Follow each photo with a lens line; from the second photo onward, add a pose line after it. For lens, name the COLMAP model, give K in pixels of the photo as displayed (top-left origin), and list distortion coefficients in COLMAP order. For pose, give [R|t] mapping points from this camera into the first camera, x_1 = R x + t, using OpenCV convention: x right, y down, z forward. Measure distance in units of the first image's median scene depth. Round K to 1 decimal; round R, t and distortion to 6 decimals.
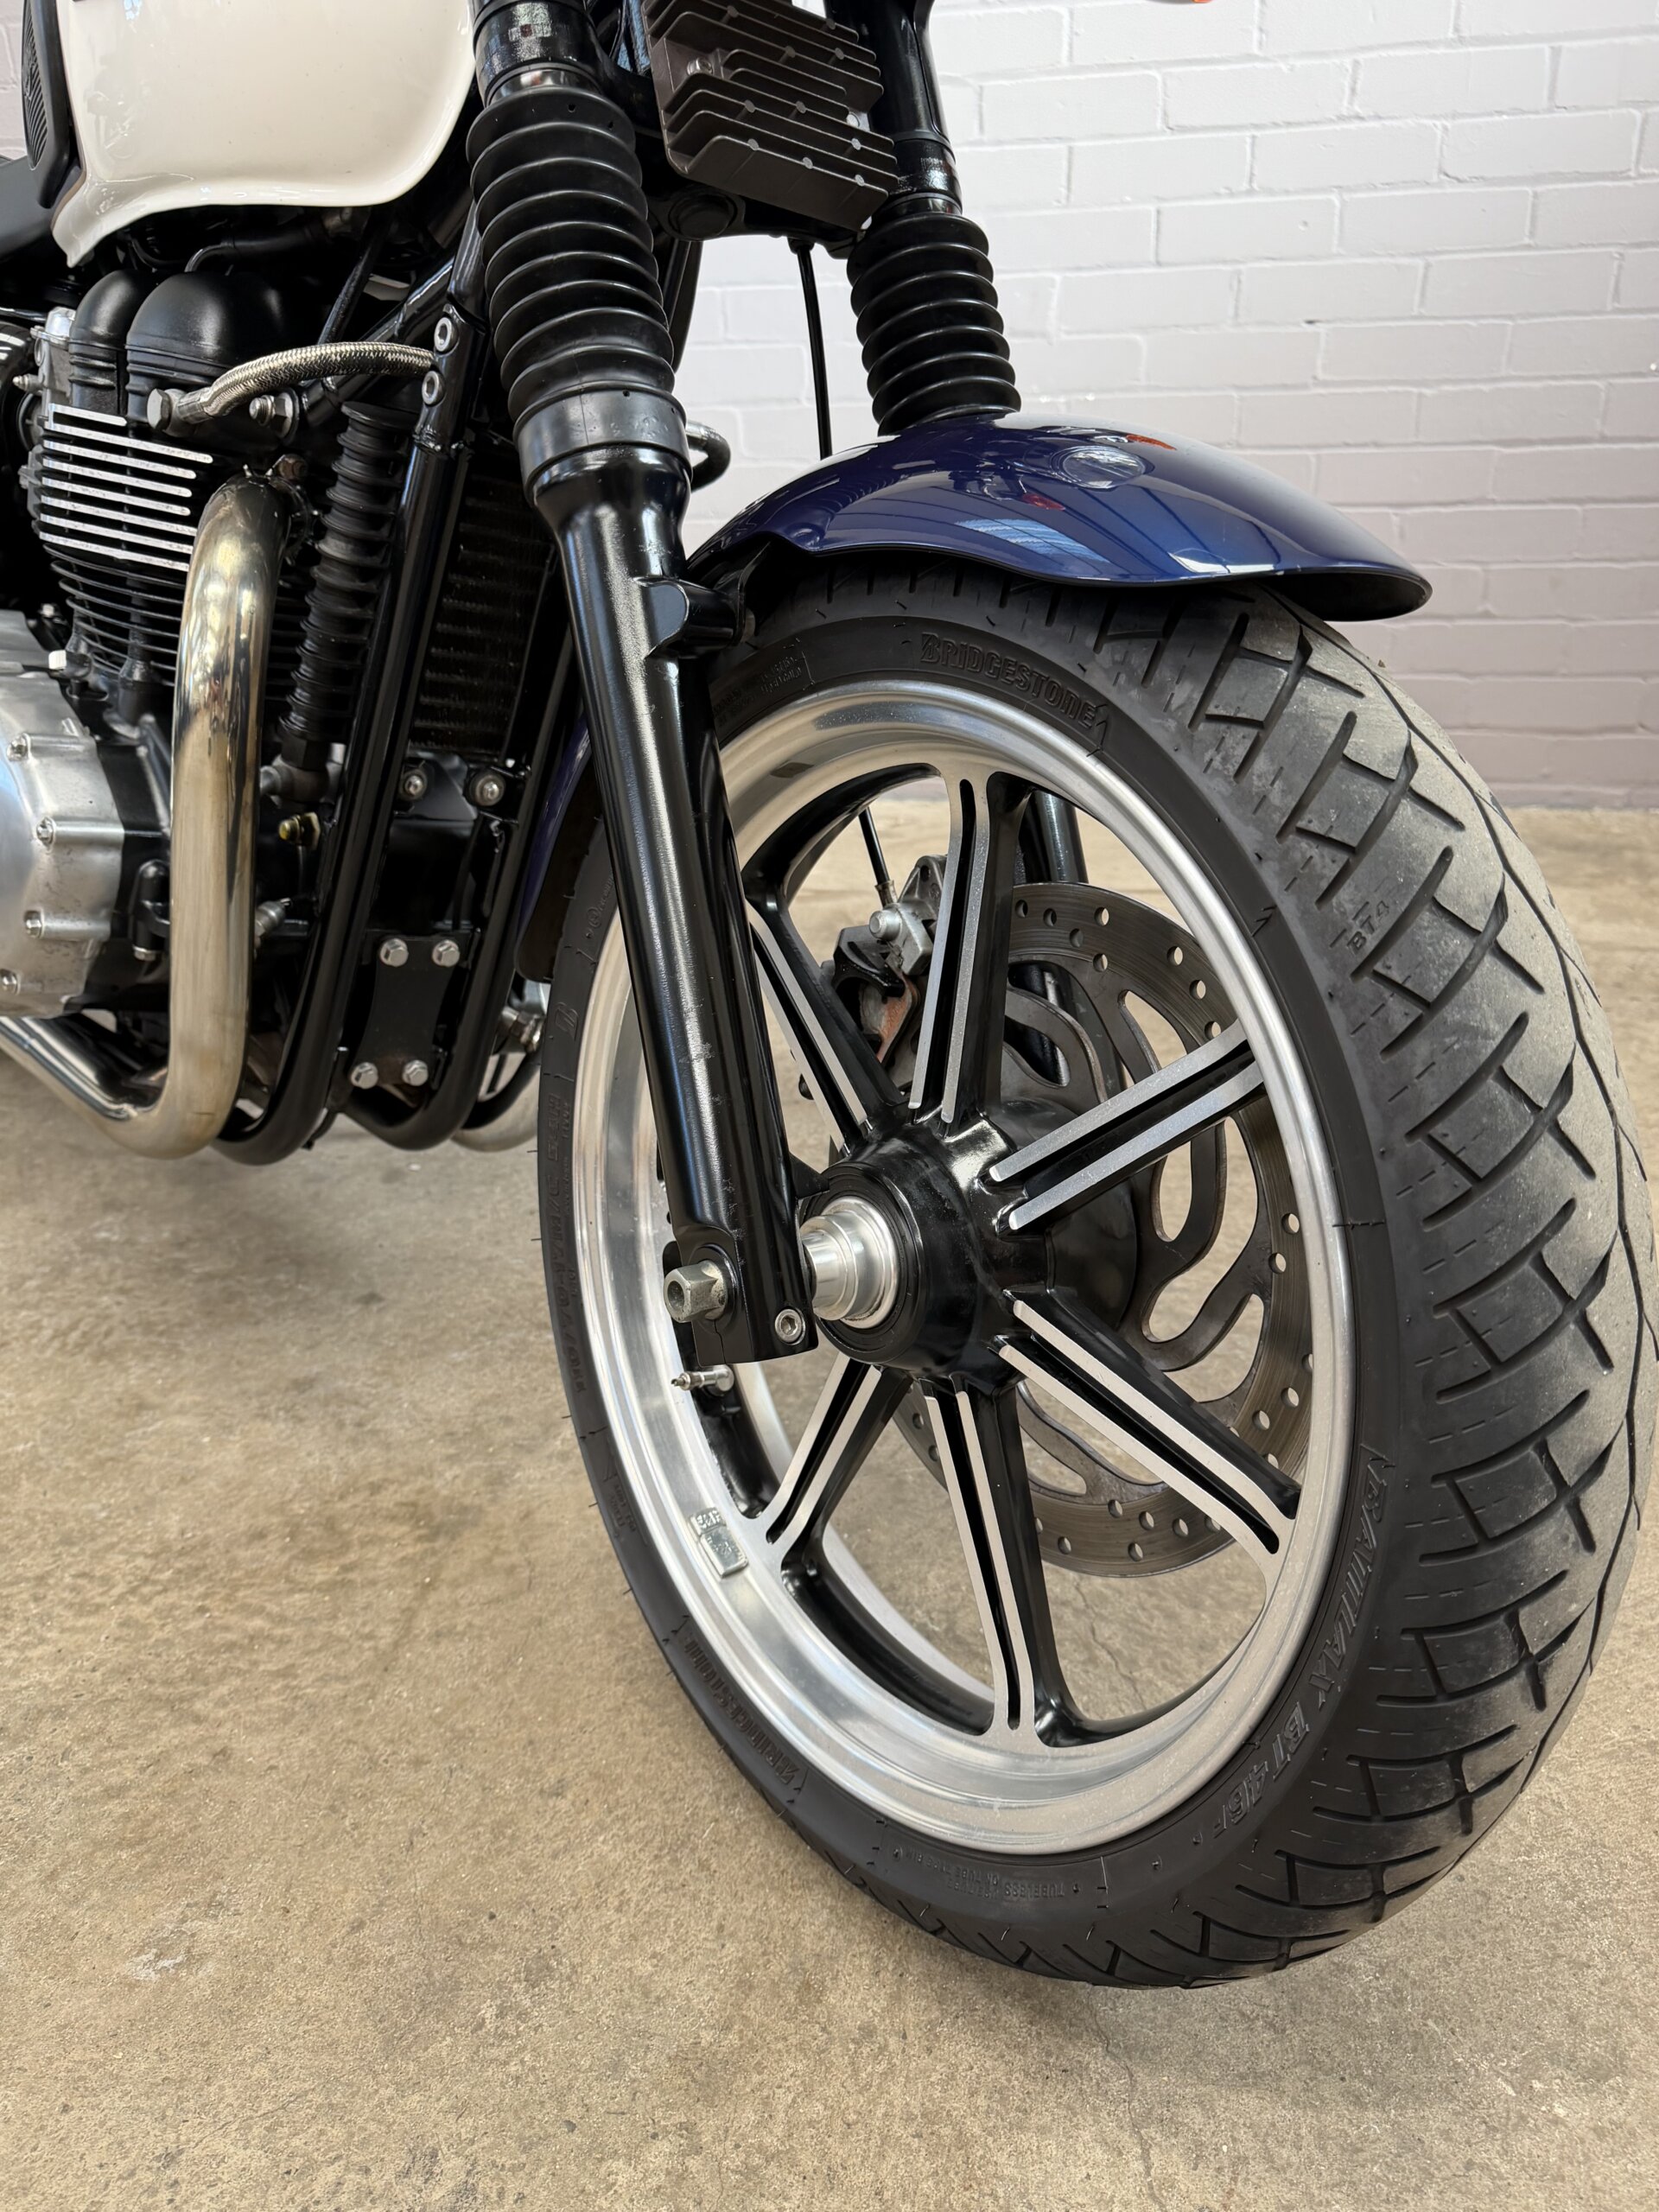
lens RADIAL K [[1647.1, 0, 829.5], [0, 1647.1, 1106.0], [0, 0, 1]] dist [0.003210, -0.001982]
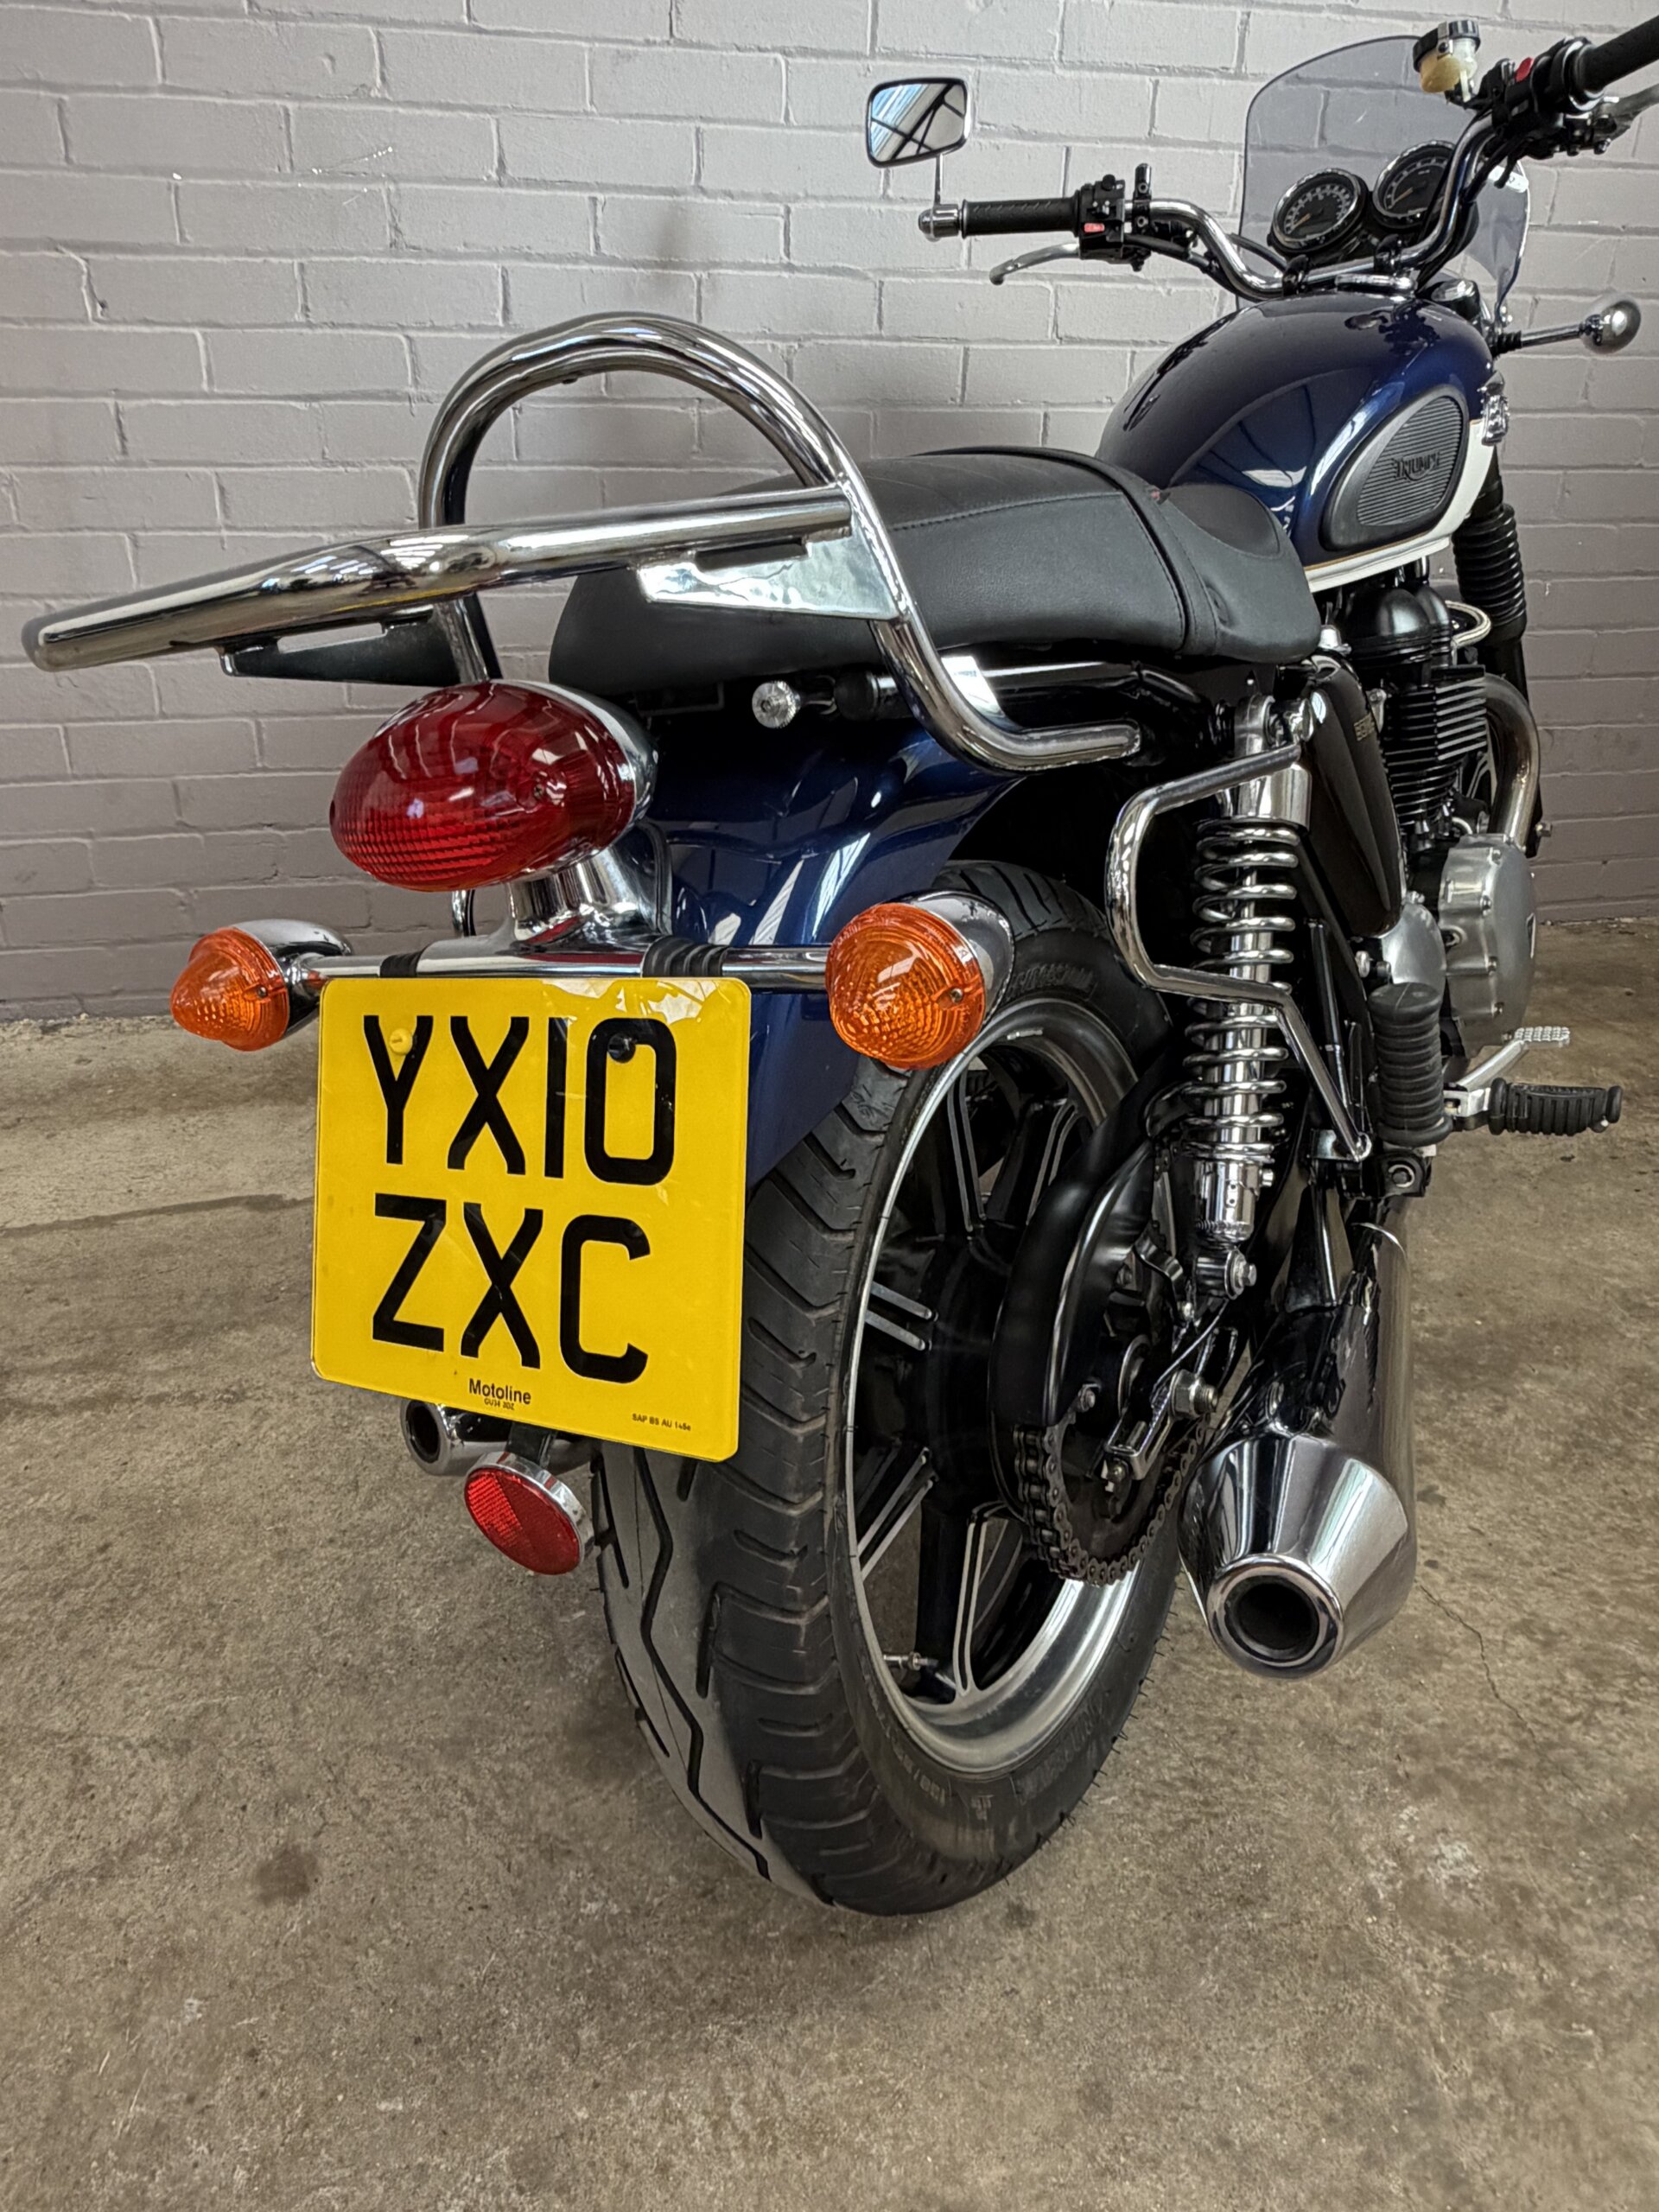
lens RADIAL K [[1534.8, 0, 831.1], [0, 1534.8, 1075.2], [0, 0, 1]] dist [-0.002052, 0.003471]
pose [[0.910319, -0.136344, 0.390806, -0.362558], [0.126547, 0.990657, 0.050849, -0.211515], [-0.394087, 0.003167, 0.919067, 0.188335]]
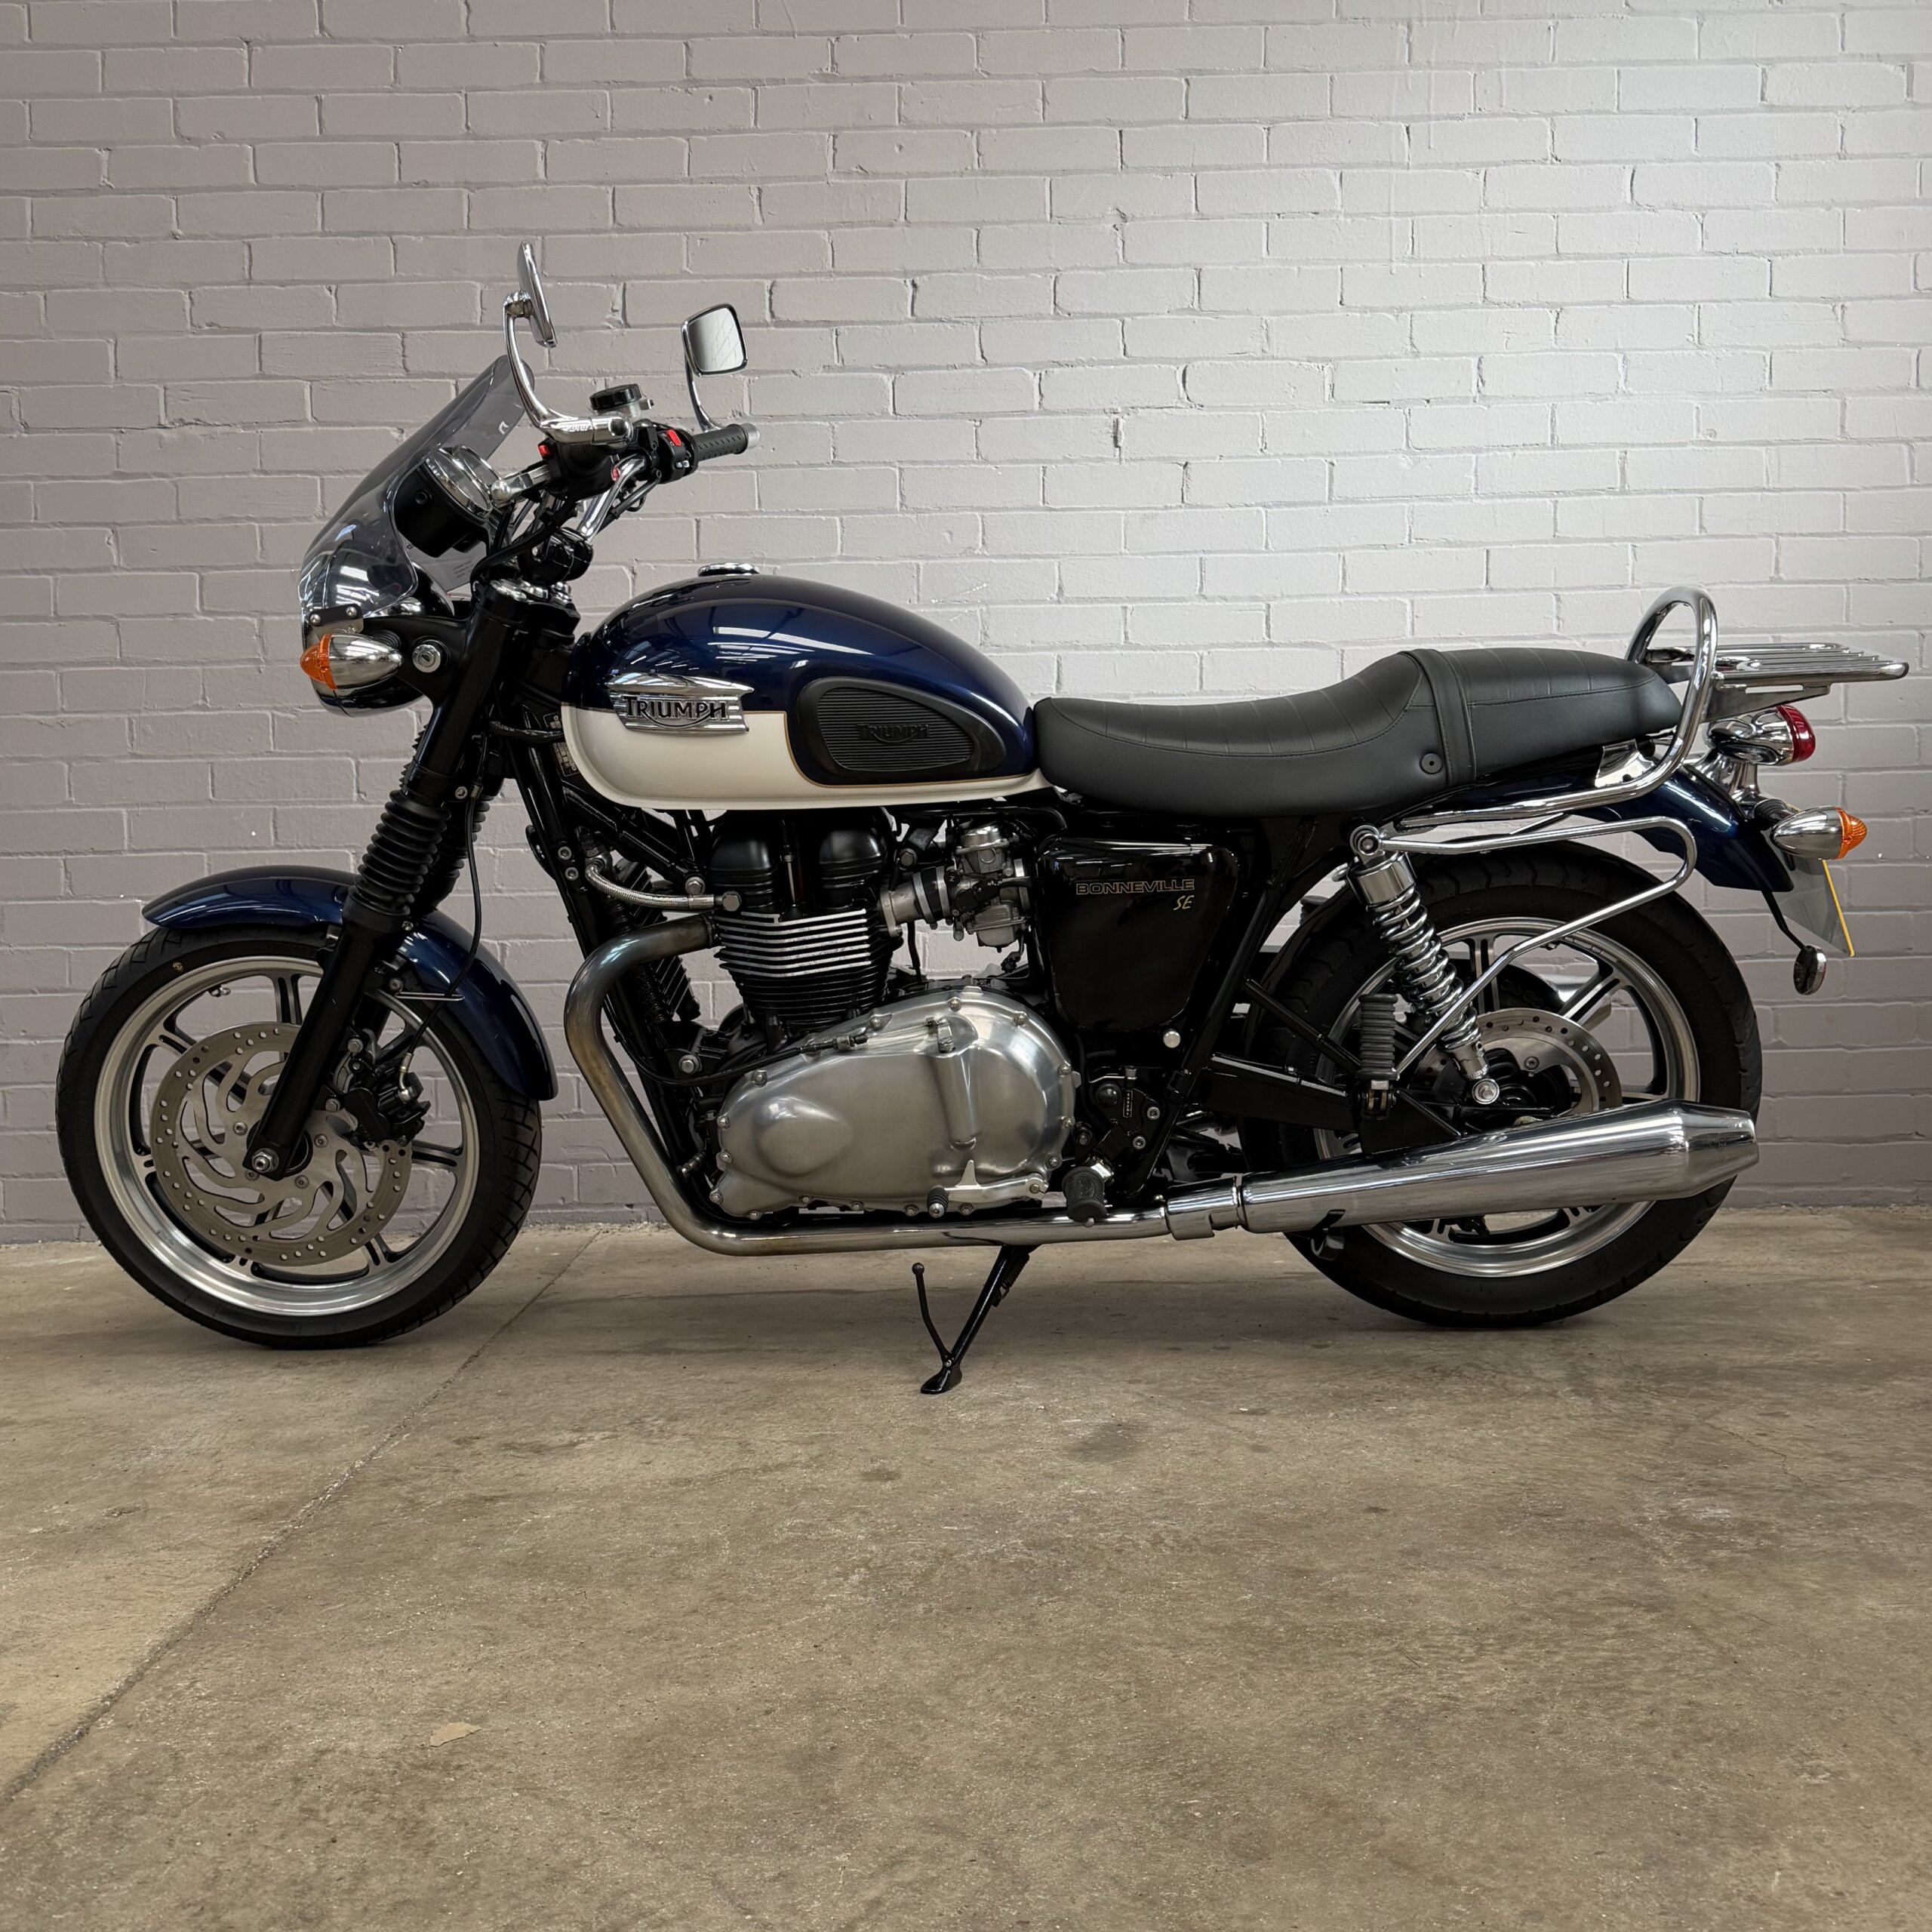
lens RADIAL K [[1955.3, 0, 976.4], [0, 1955.3, 977.9], [0, 0, 1]] dist [0.185293, -0.422616]
pose [[0.979417, 0.001453, 0.201844, -0.504475], [0.075066, 0.925630, -0.370909, 0.161013], [-0.187372, 0.378426, 0.906469, -0.233897]]
